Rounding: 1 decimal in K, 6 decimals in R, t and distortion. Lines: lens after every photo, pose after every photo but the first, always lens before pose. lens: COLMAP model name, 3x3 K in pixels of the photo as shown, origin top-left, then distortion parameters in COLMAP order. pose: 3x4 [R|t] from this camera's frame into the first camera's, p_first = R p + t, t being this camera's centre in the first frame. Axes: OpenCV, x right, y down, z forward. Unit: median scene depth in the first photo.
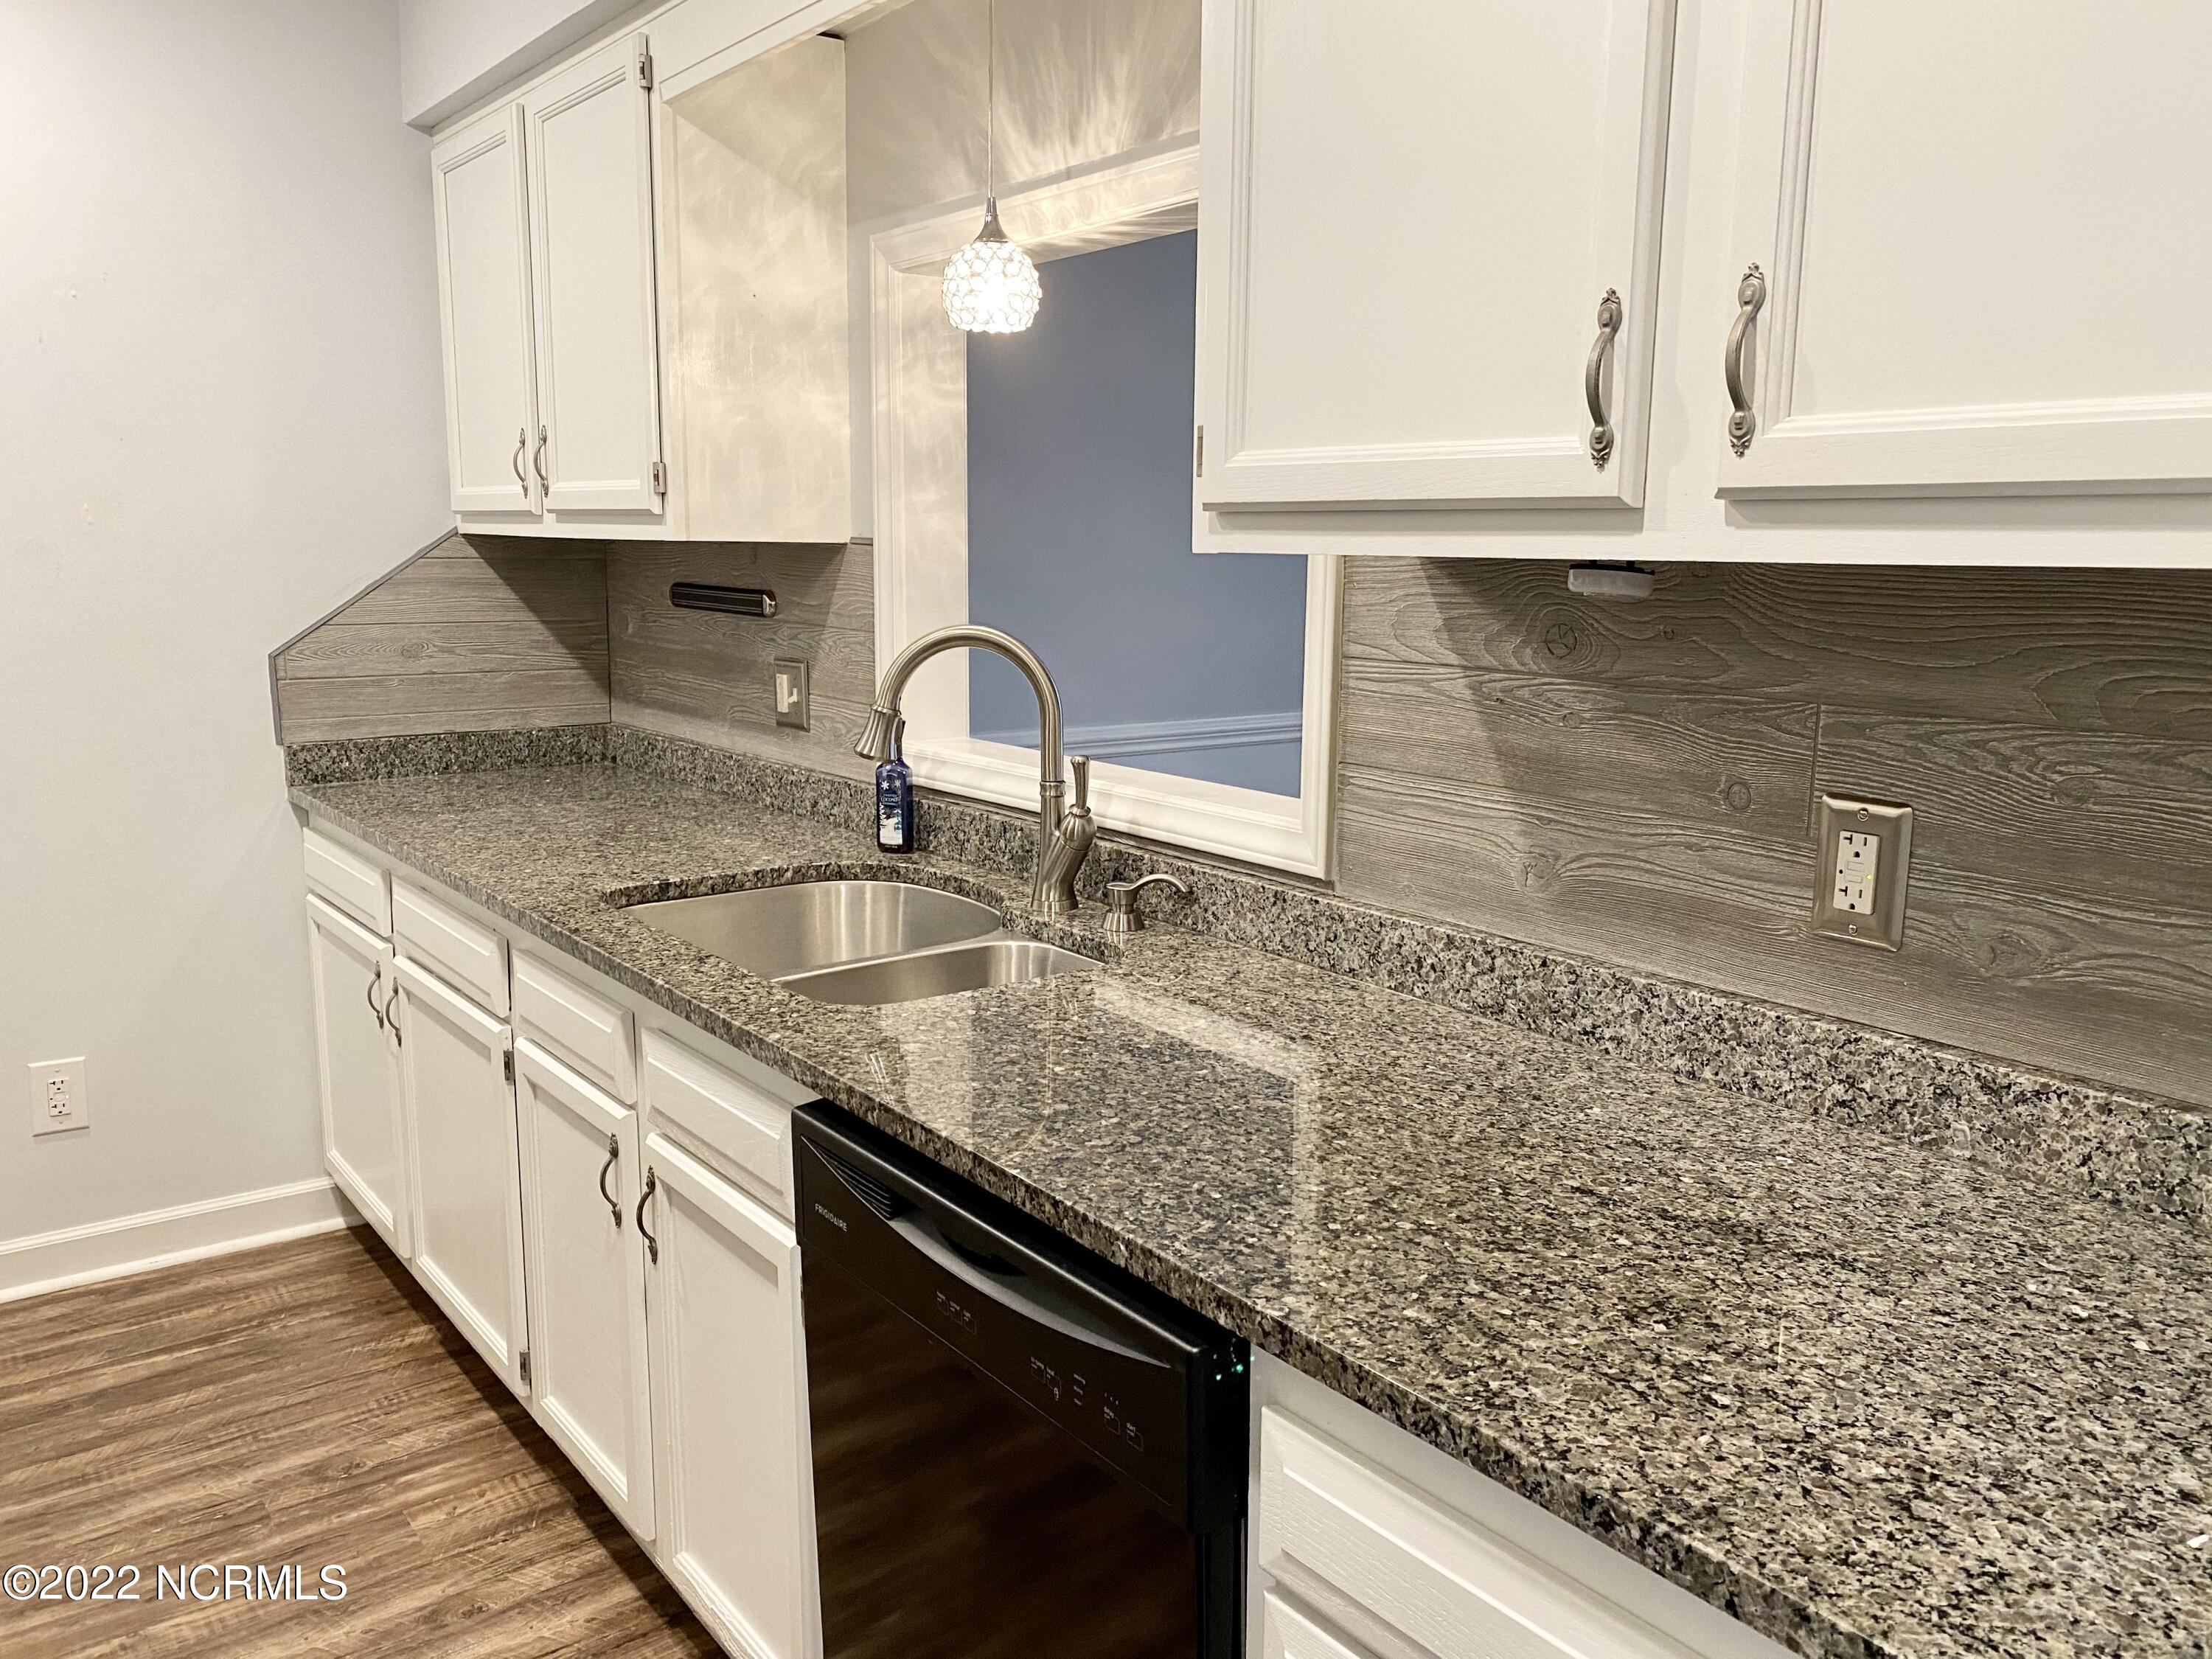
lens RADIAL K [[1653.0, 0, 1106.0], [0, 1653.0, 829.5], [0, 0, 1]] dist [0.053637, -0.043442]
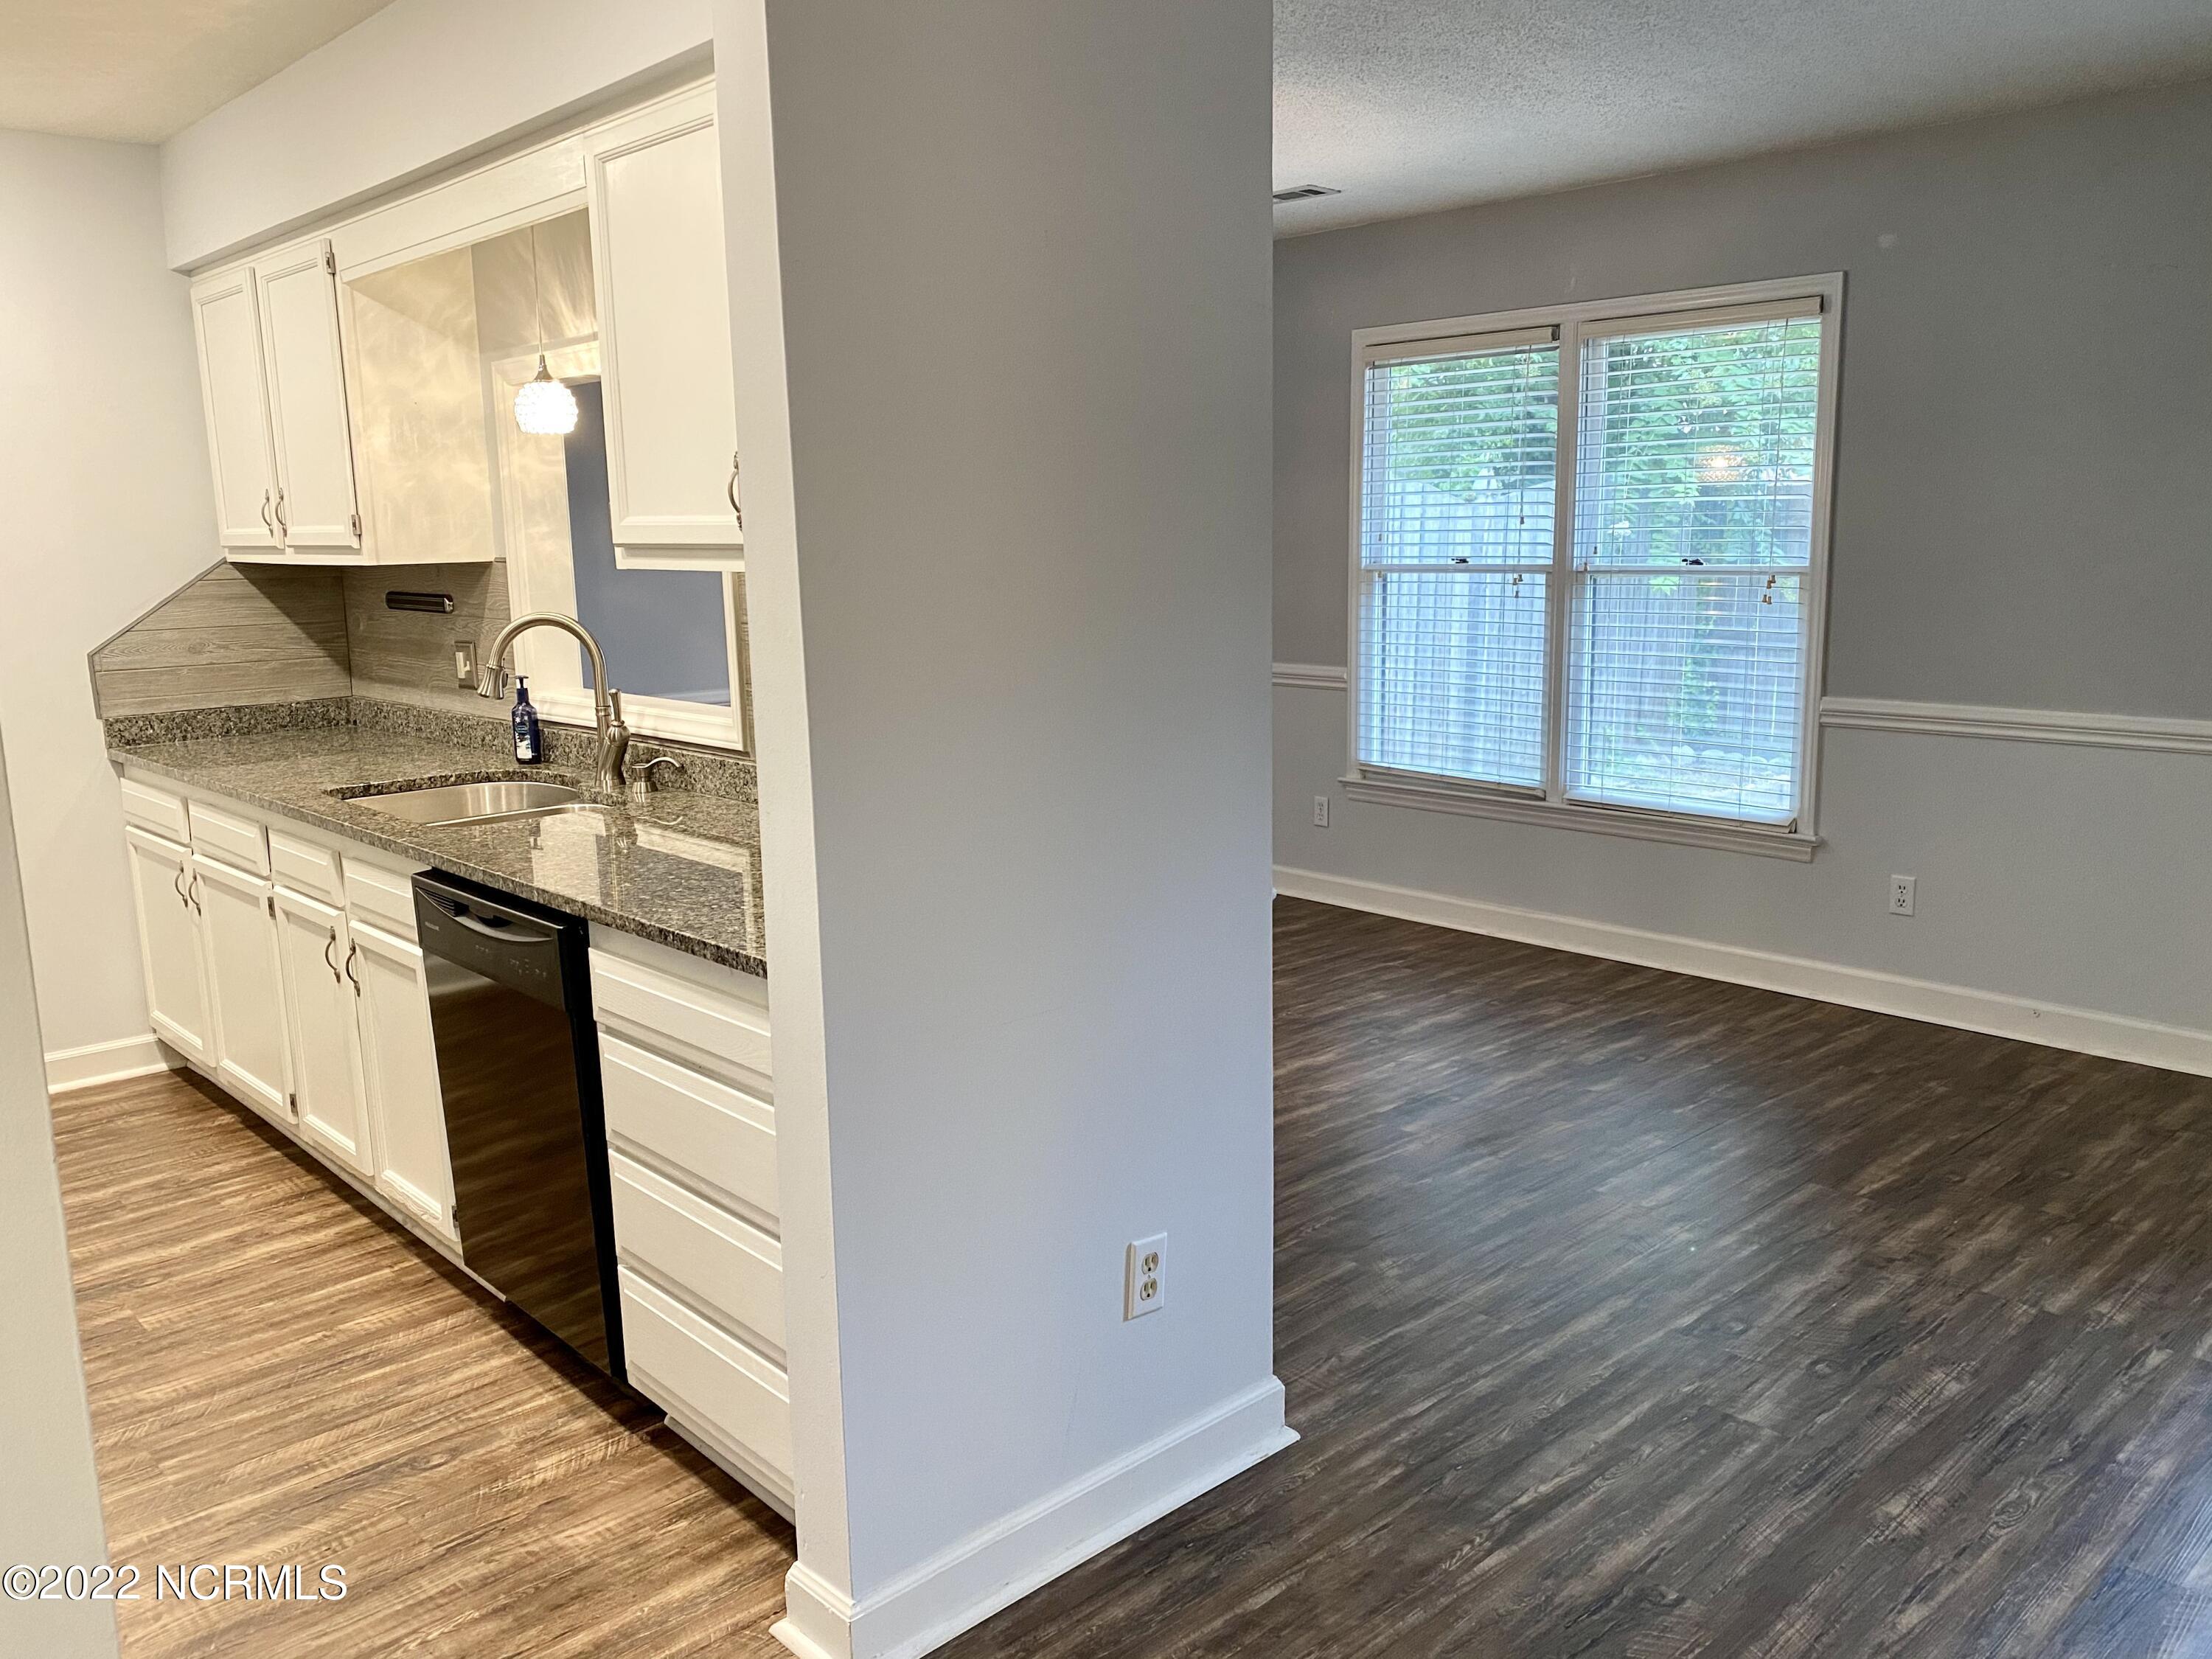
lens RADIAL K [[1711.7, 0, 1106.0], [0, 1711.7, 829.5], [0, 0, 1]] dist [-0.002270, 0.066929]
pose [[0.995669, -0.047845, 0.079716, 0.270992], [0.047416, 0.998849, 0.007265, 0.086954], [-0.079971, -0.003454, 0.996791, -0.611233]]
